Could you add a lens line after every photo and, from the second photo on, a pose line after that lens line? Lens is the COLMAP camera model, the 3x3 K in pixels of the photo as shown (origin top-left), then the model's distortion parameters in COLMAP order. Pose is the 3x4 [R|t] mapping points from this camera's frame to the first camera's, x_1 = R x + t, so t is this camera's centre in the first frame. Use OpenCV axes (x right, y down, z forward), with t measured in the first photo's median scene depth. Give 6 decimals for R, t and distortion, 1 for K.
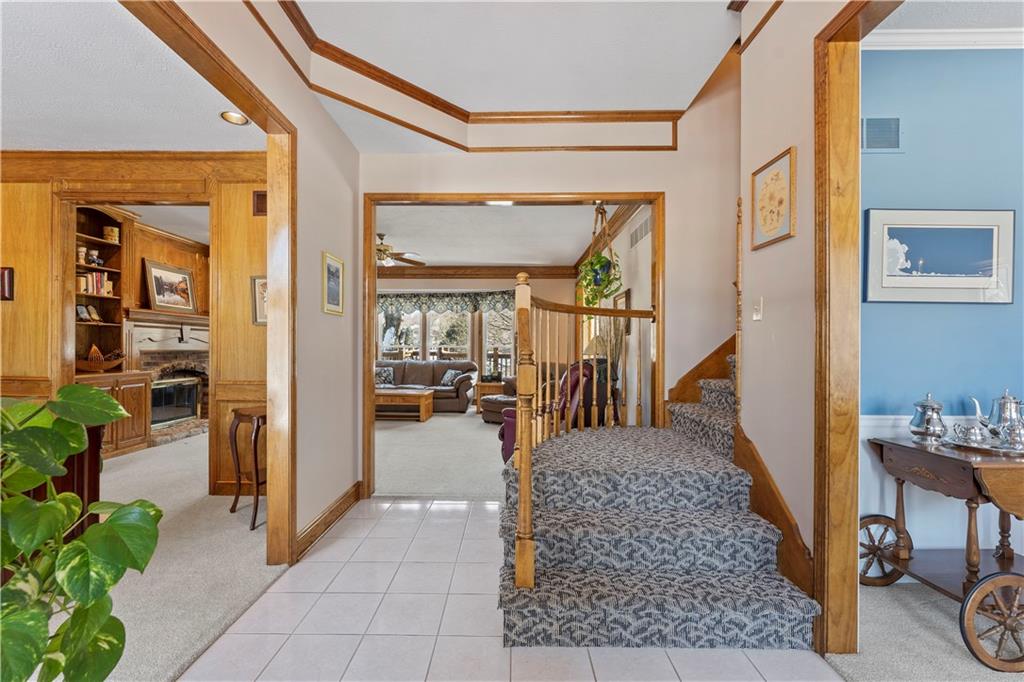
lens RADIAL K [[431.6, 0, 504.4], [0, 431.6, 347.7], [0, 0, 1]] dist [0.000225, 0.000669]
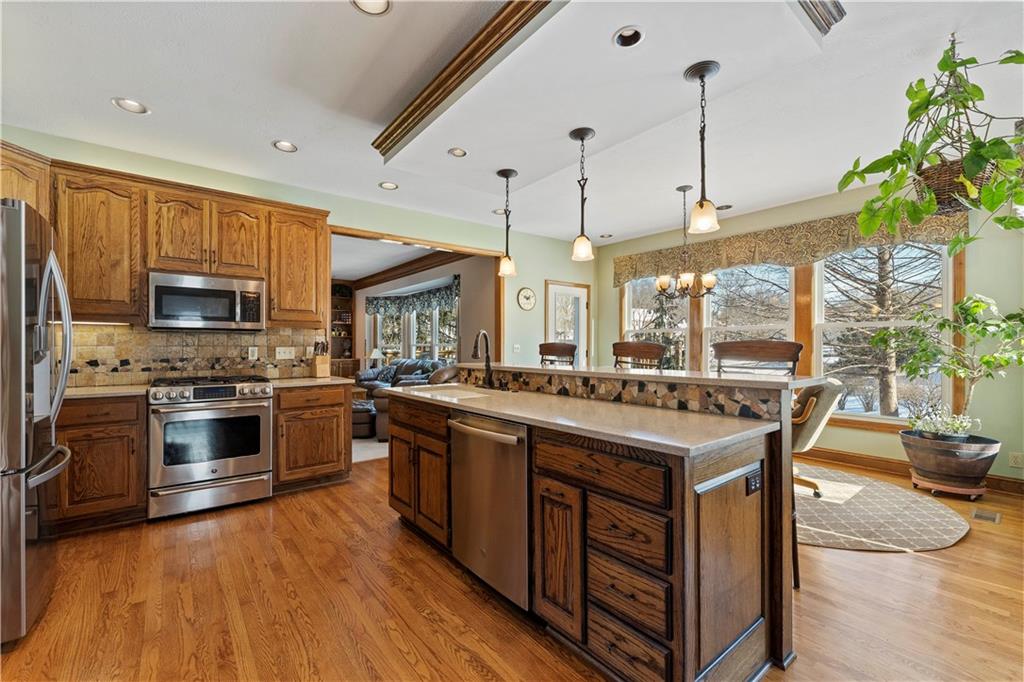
lens RADIAL K [[426.4, 0, 507.8], [0, 426.4, 349.5], [0, 0, 1]] dist [-0.001324, 0.000066]
pose [[0.630762, 0.001560, -0.775975, 0.859551], [0.005679, 0.999962, 0.006626, 0.001691], [0.775956, -0.008586, 0.630729, 0.690977]]
